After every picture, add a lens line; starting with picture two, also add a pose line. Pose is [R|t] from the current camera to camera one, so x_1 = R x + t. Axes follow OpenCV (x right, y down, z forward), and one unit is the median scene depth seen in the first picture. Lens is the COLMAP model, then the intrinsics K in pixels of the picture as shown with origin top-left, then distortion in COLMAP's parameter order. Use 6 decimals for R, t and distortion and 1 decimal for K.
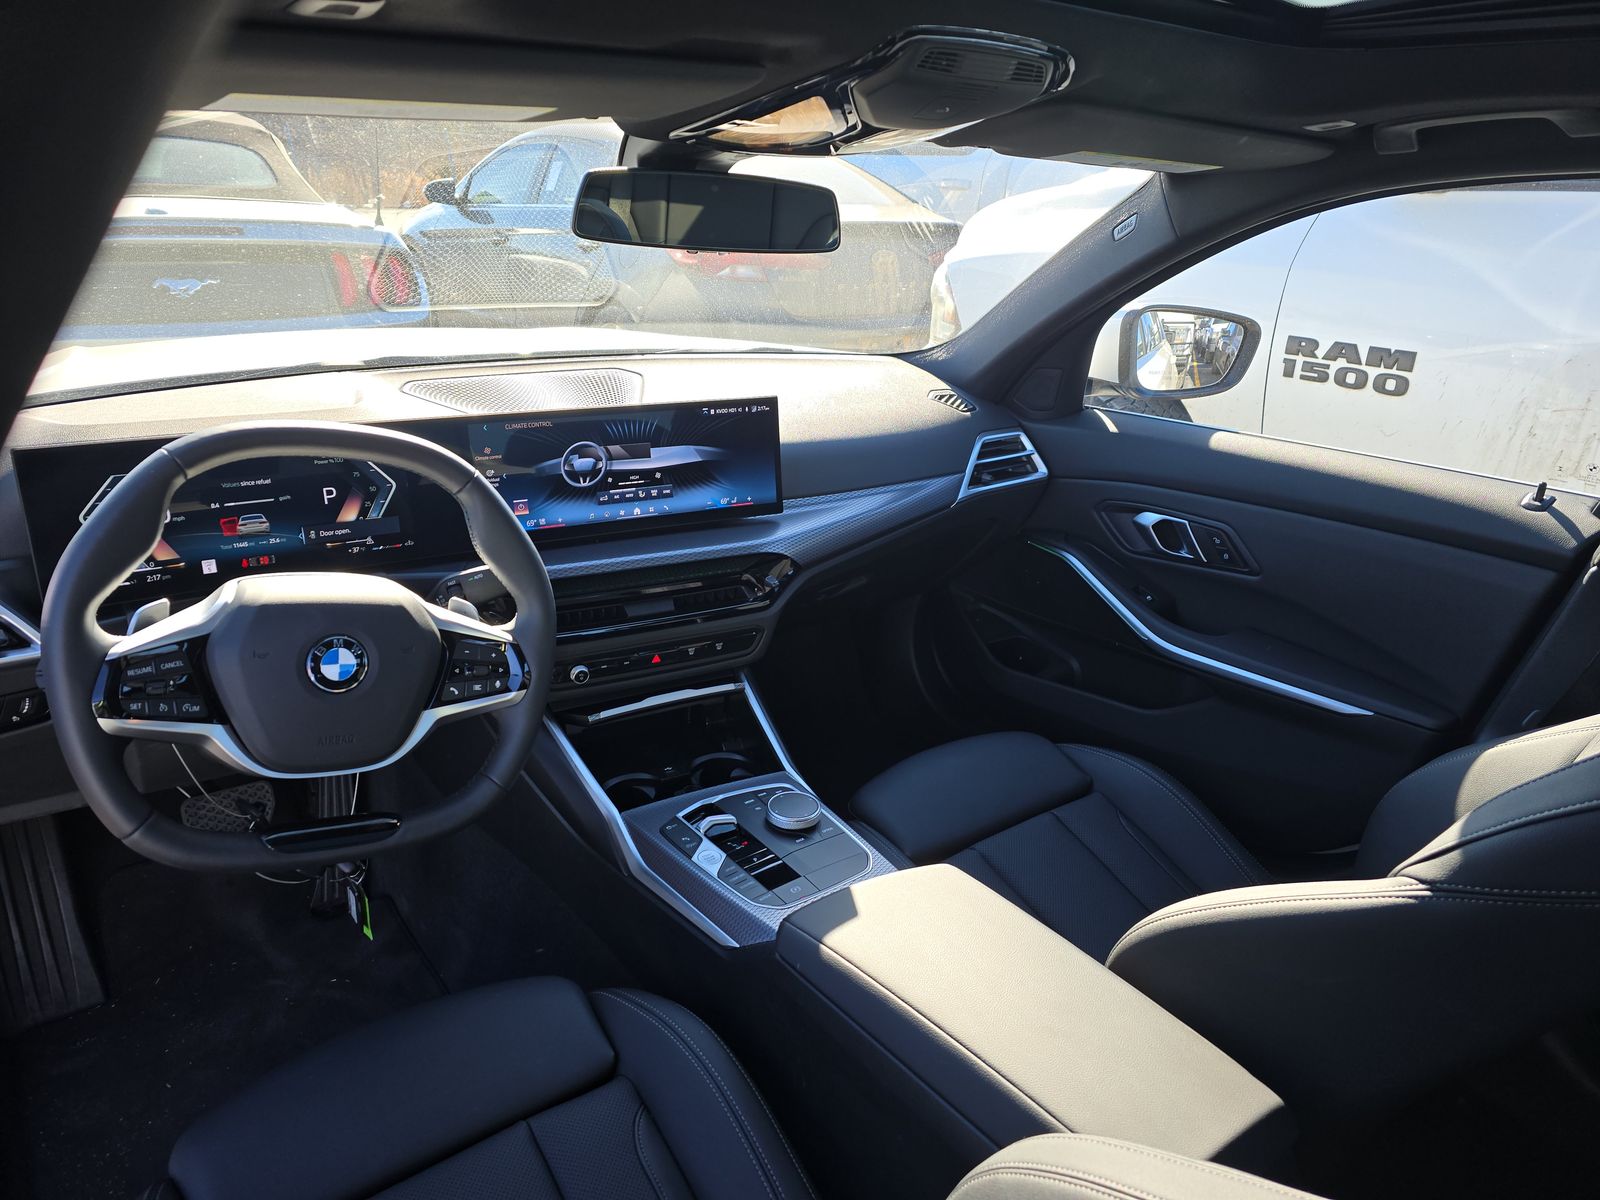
lens RADIAL K [[1062.4, 0, 794.6], [0, 1062.4, 605.8], [0, 0, 1]] dist [0.054714, -0.056433]
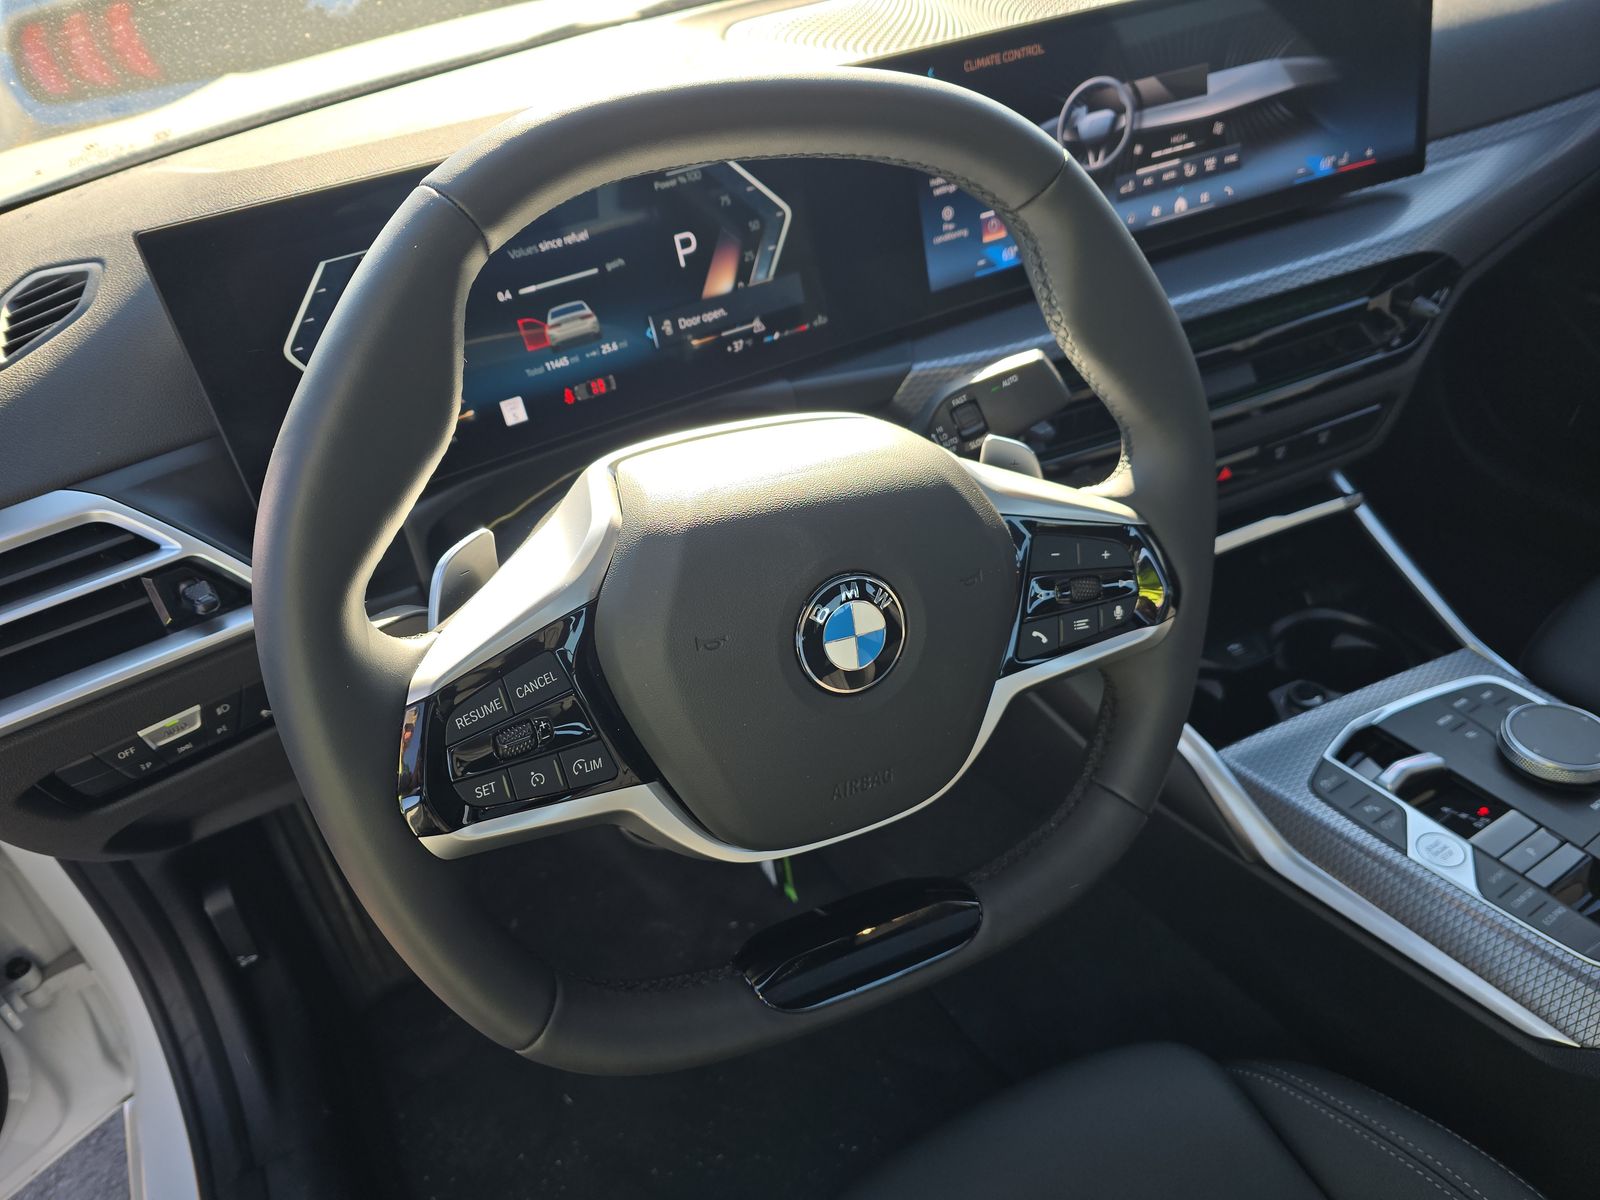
lens RADIAL K [[1059.8, 0, 800.0], [0, 1059.8, 600.0], [0, 0, 1]] dist [0.056394, -0.049473]
pose [[0.980891, -0.063447, -0.183924, -0.293480], [0.109133, 0.962036, 0.250155, -0.061632], [0.161070, -0.265447, 0.950576, 0.457398]]
